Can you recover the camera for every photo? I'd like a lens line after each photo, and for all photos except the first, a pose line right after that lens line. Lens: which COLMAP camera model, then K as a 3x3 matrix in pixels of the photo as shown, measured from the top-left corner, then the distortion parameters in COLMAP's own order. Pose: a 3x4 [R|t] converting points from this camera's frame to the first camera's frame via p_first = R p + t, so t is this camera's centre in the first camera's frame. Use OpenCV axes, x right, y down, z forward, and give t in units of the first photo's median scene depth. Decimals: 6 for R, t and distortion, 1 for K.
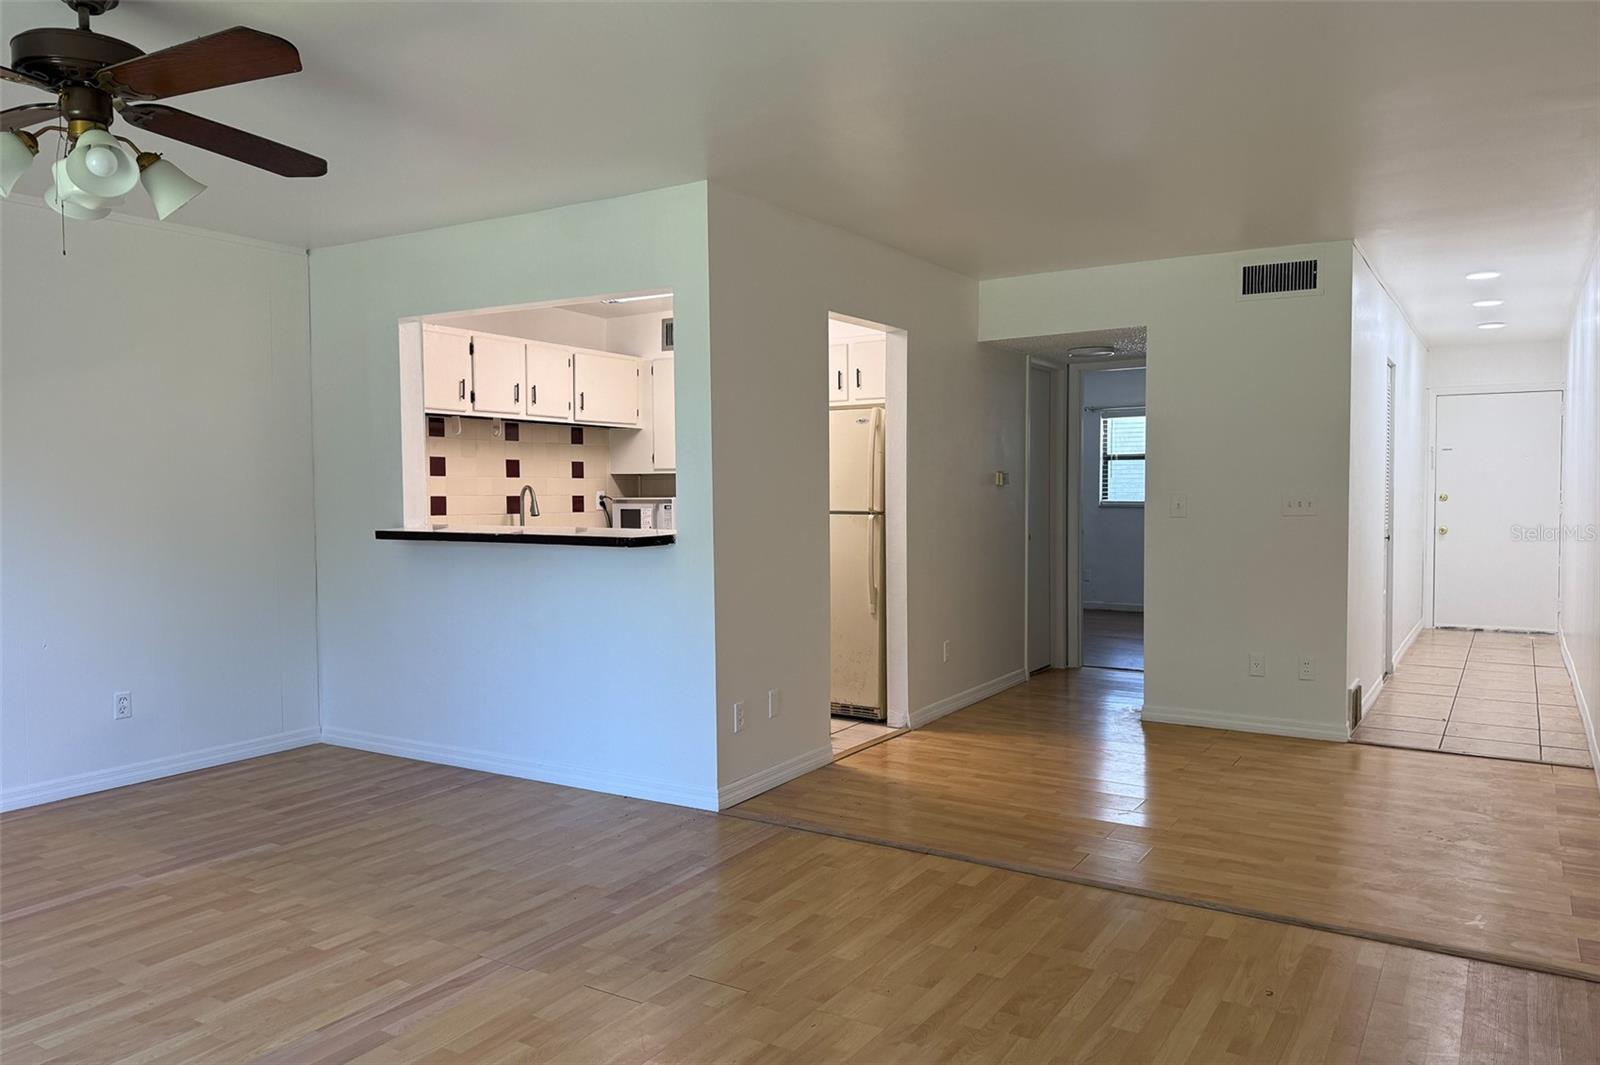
lens RADIAL K [[1109.2, 0, 774.0], [0, 1109.2, 521.6], [0, 0, 1]] dist [0.035400, -0.062790]
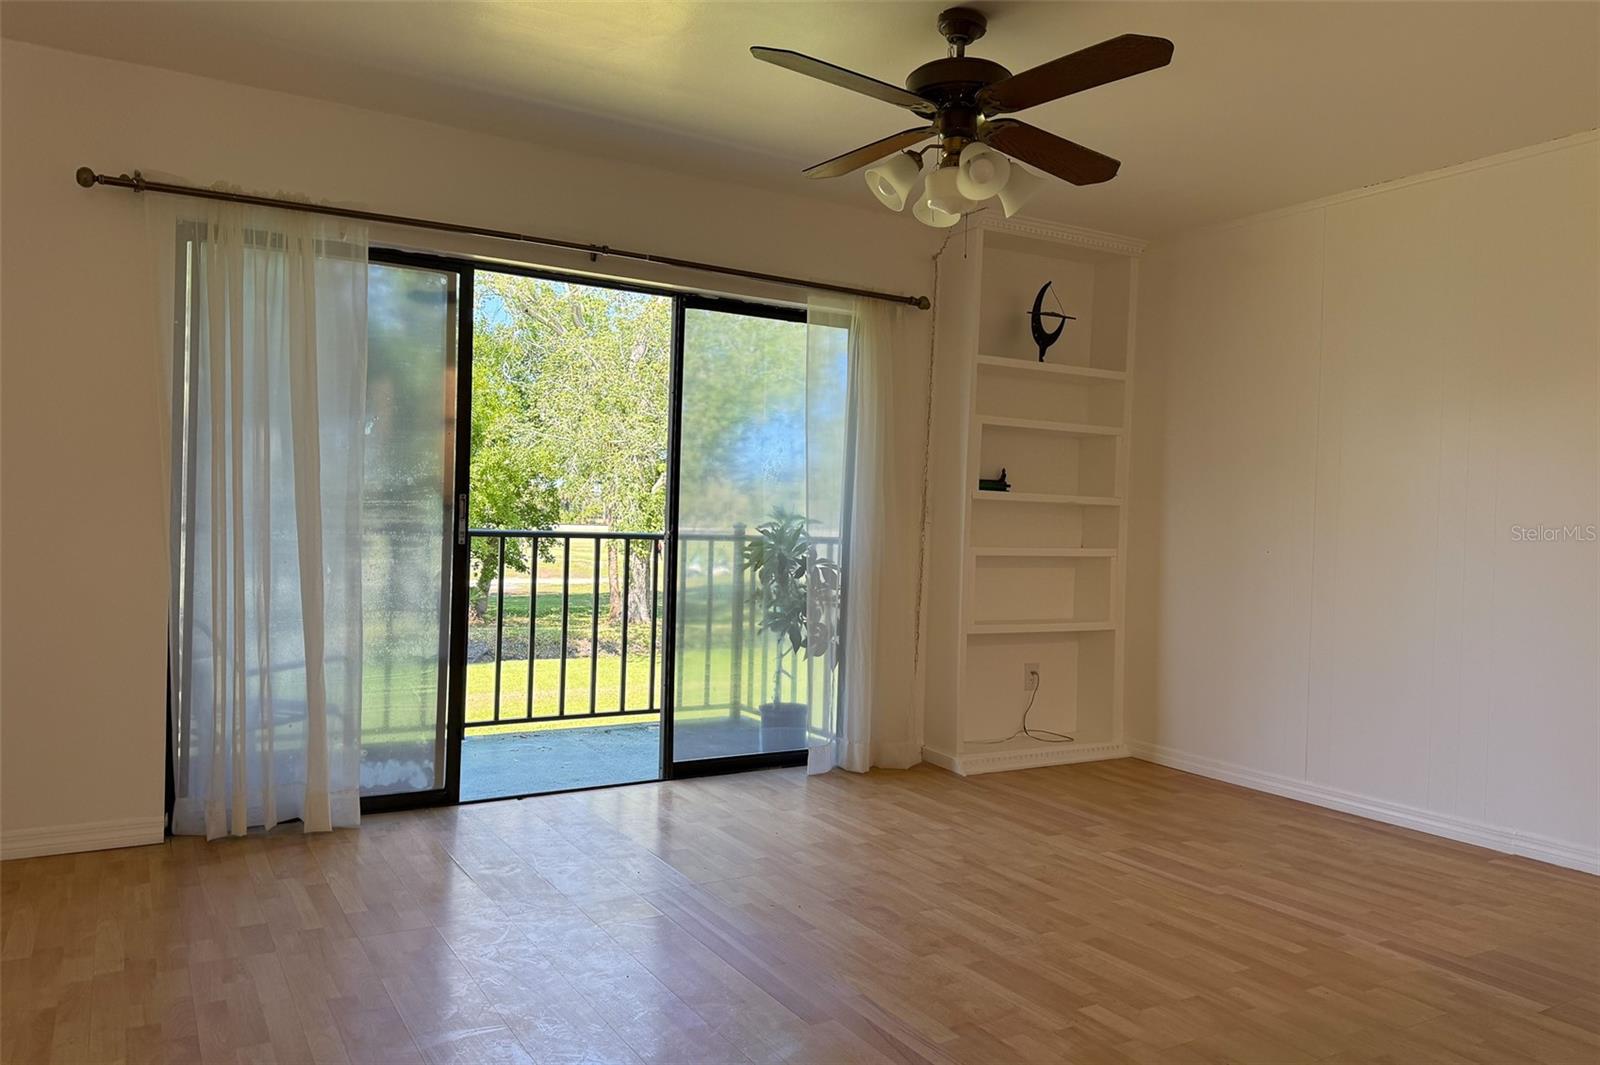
lens RADIAL K [[1089.7, 0, 800.0], [0, 1089.7, 532.5], [0, 0, 1]] dist [0.038720, -0.070169]
pose [[-0.442399, 0.005128, -0.896804, 0.309273], [-0.049076, 0.998347, 0.029918, 0.014736], [0.895474, 0.057247, -0.441416, 0.872687]]
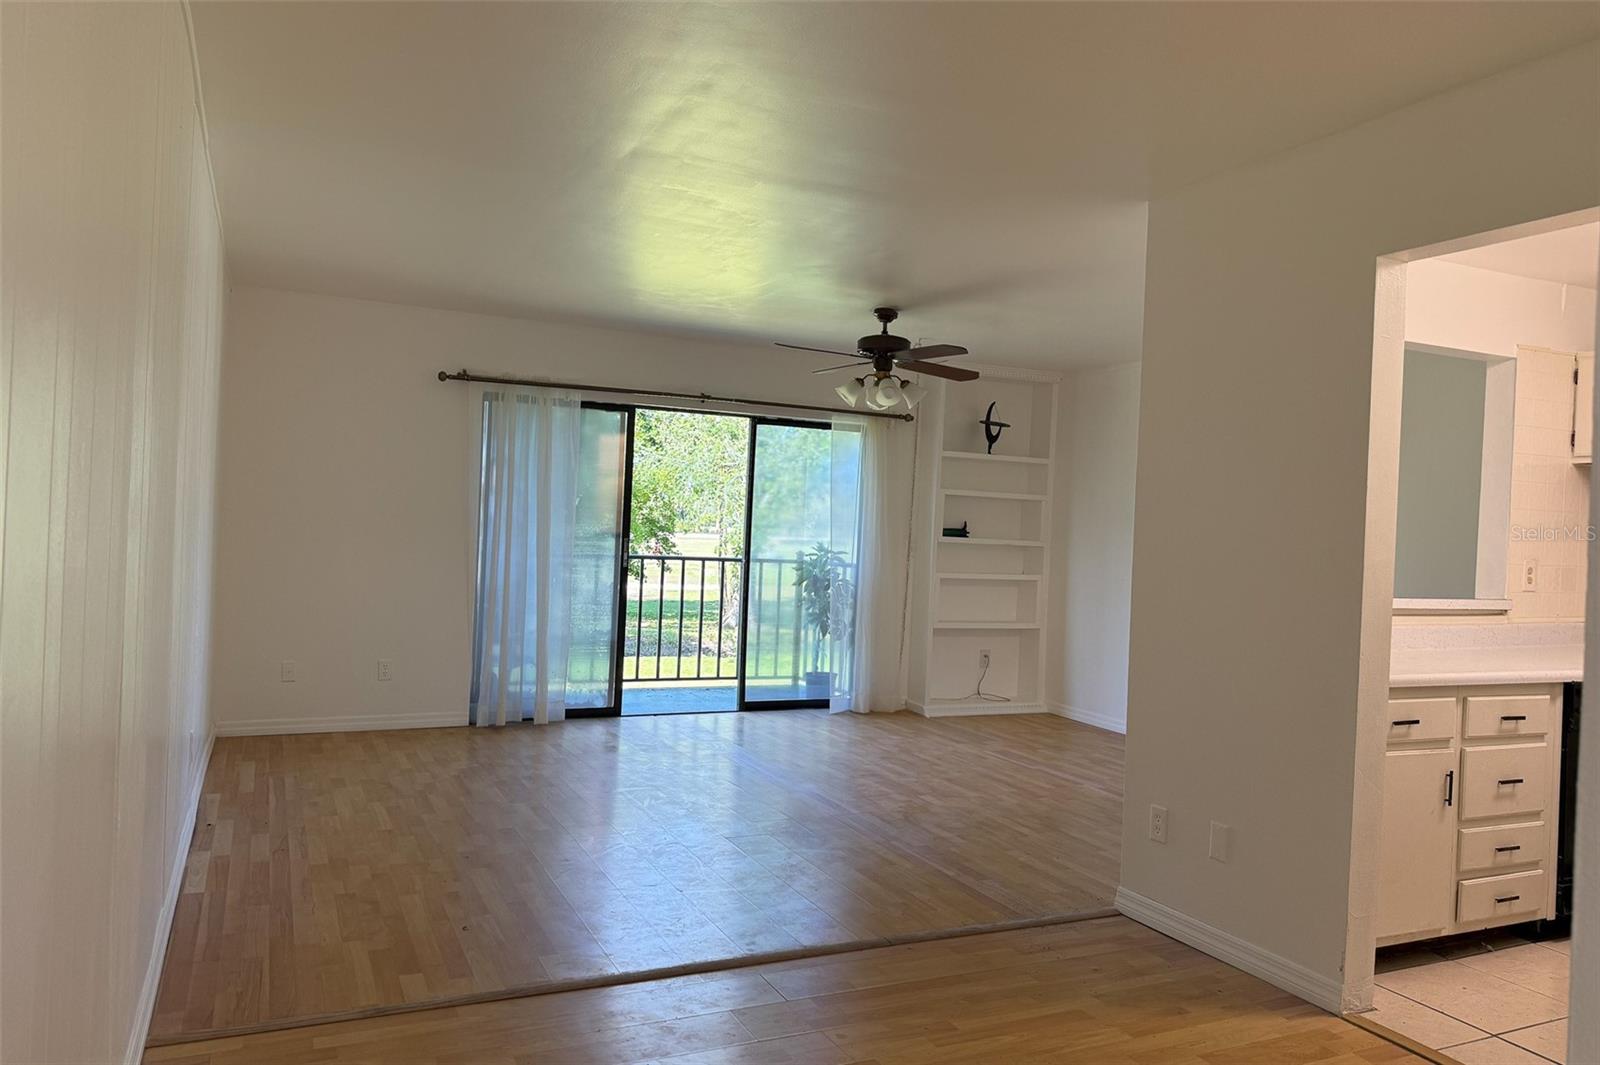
lens RADIAL K [[1082.3, 0, 800.0], [0, 1082.3, 532.5], [0, 0, 1]] dist [-0.063728, -0.000111]
pose [[-0.530638, -0.011404, -0.847522, 0.860592], [-0.063672, 0.997621, 0.026442, -0.046673], [0.845204, 0.067994, -0.530101, 1.299081]]
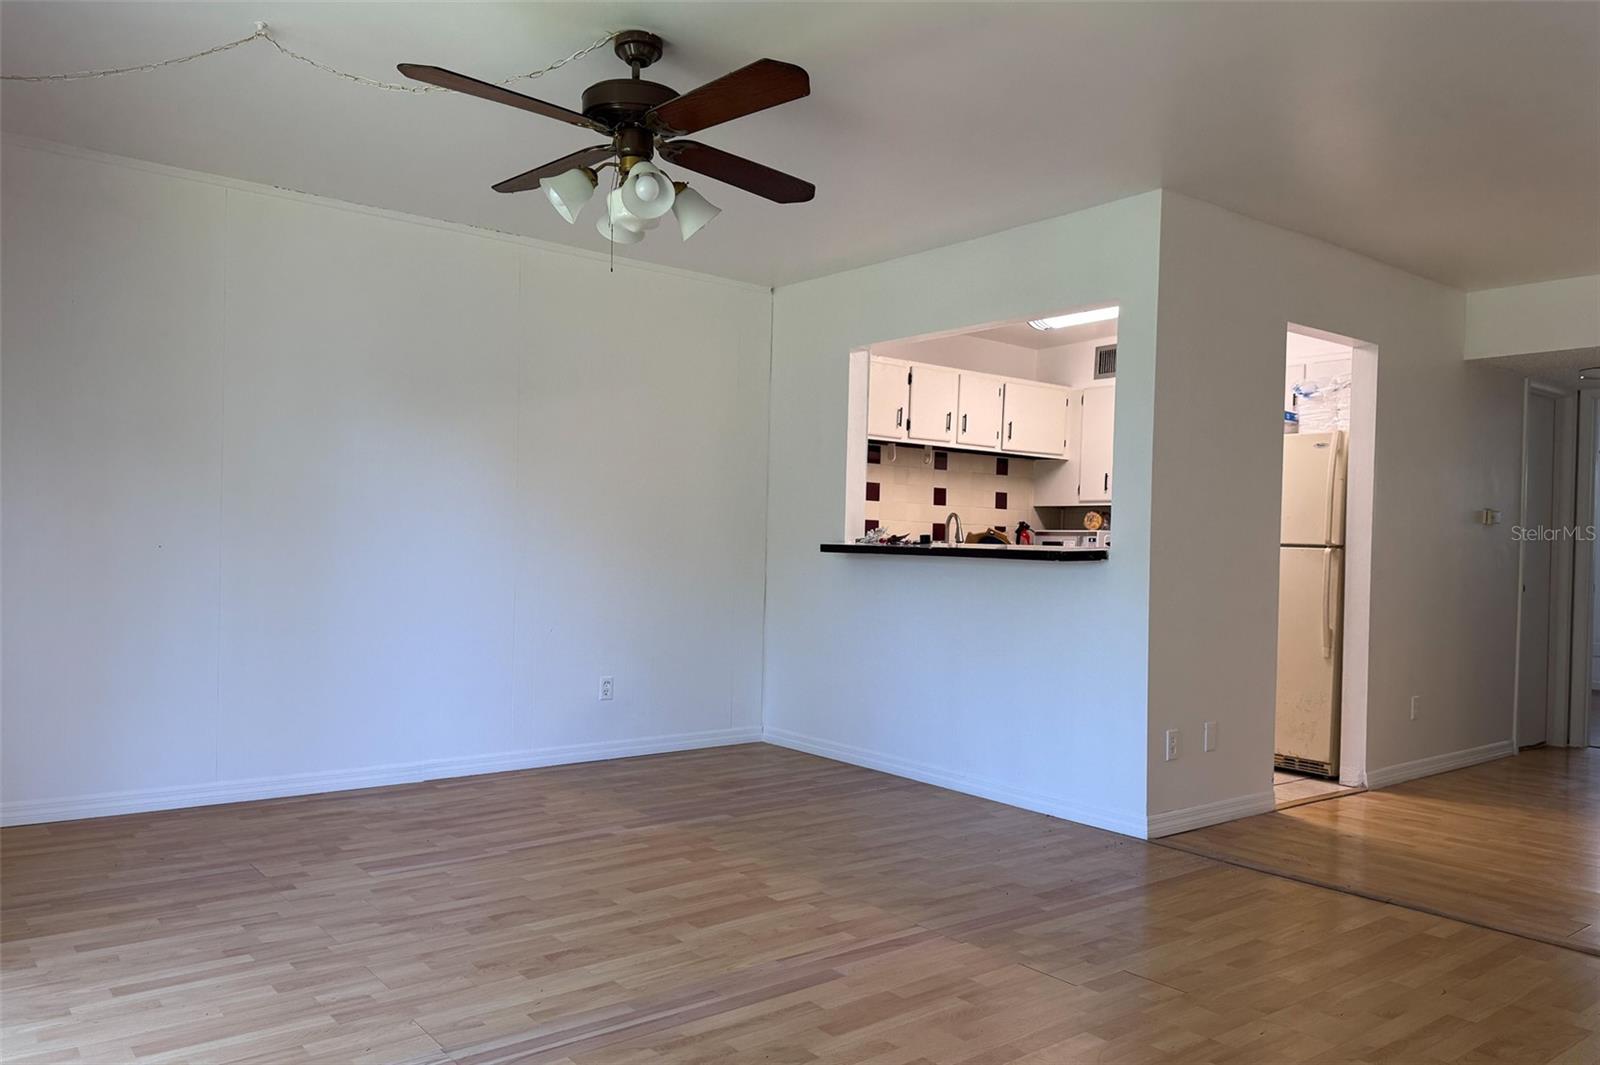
lens RADIAL K [[1134.9, 0, 797.1], [0, 1134.9, 554.9], [0, 0, 1]] dist [0.039432, -0.077316]
pose [[0.941899, 0.032170, -0.334353, -0.015052], [-0.038997, 0.999145, -0.013723, 0.043070], [0.333626, 0.025965, 0.942348, -0.049108]]
